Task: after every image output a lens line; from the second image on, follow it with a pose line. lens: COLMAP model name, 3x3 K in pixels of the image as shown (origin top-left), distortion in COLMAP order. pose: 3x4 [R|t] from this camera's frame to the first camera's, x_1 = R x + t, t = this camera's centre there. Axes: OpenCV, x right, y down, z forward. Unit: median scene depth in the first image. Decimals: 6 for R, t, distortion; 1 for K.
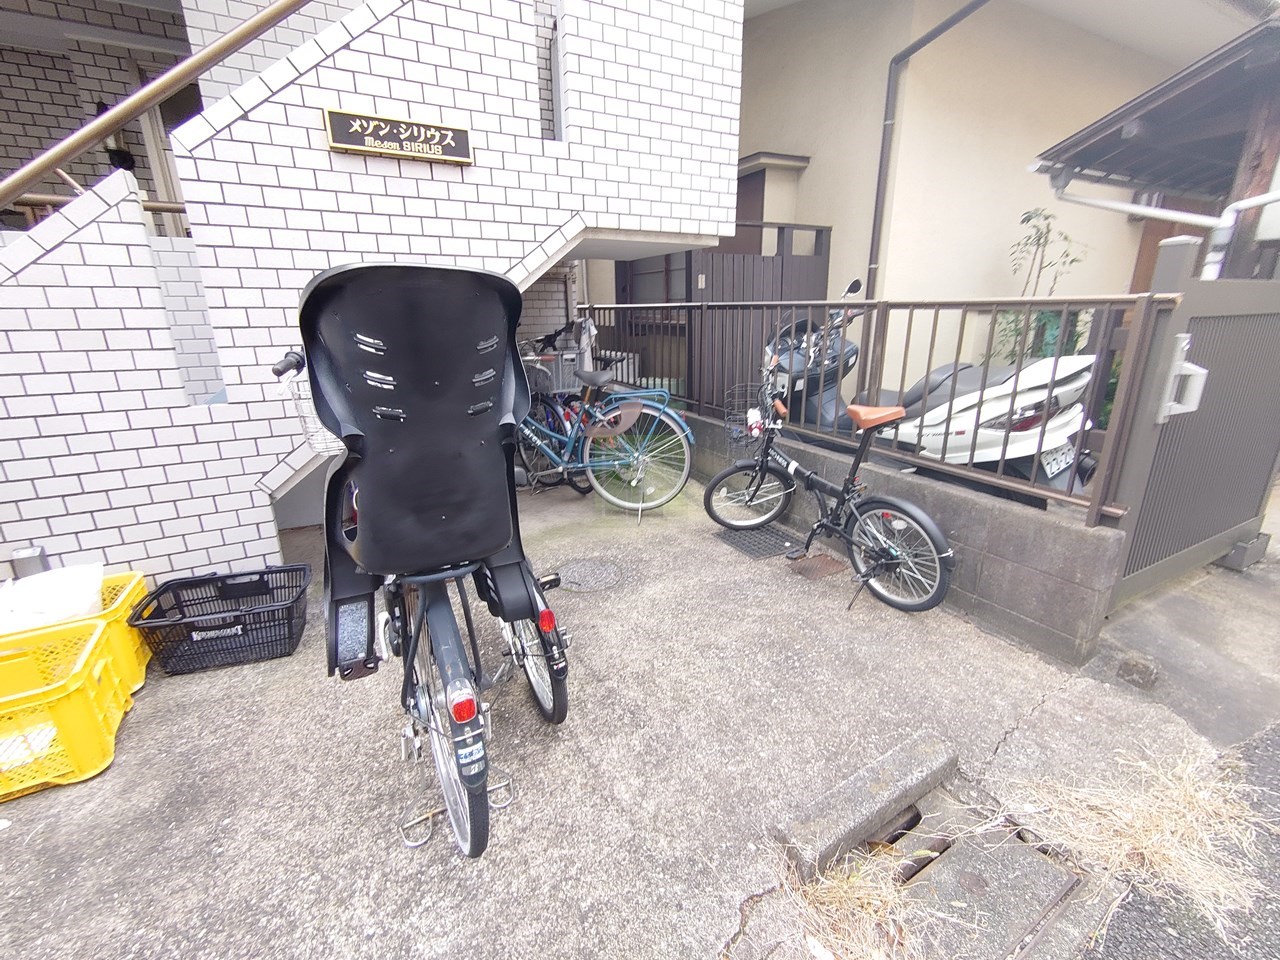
lens RADIAL K [[551.7, 0, 643.7], [0, 551.7, 478.7], [0, 0, 1]] dist [-0.001046, -0.000409]
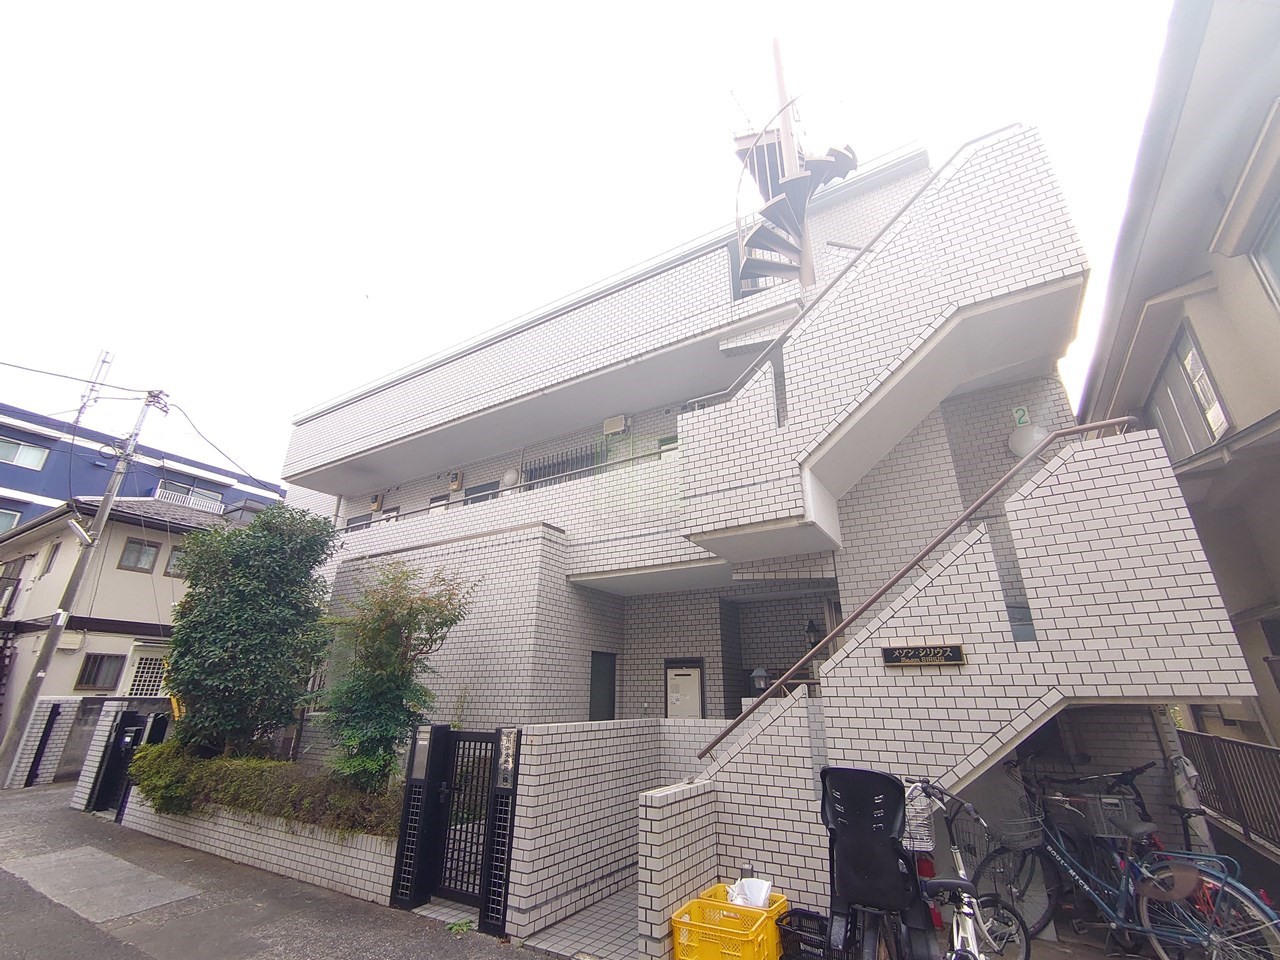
lens RADIAL K [[551.7, 0, 643.0], [0, 551.7, 479.8], [0, 0, 1]] dist [-0.001046, -0.000409]
pose [[0.504620, -0.307947, -0.806553, 0.740102], [-0.260694, 0.836262, -0.482394, 0.016675], [0.823042, 0.453689, 0.341715, -0.638411]]
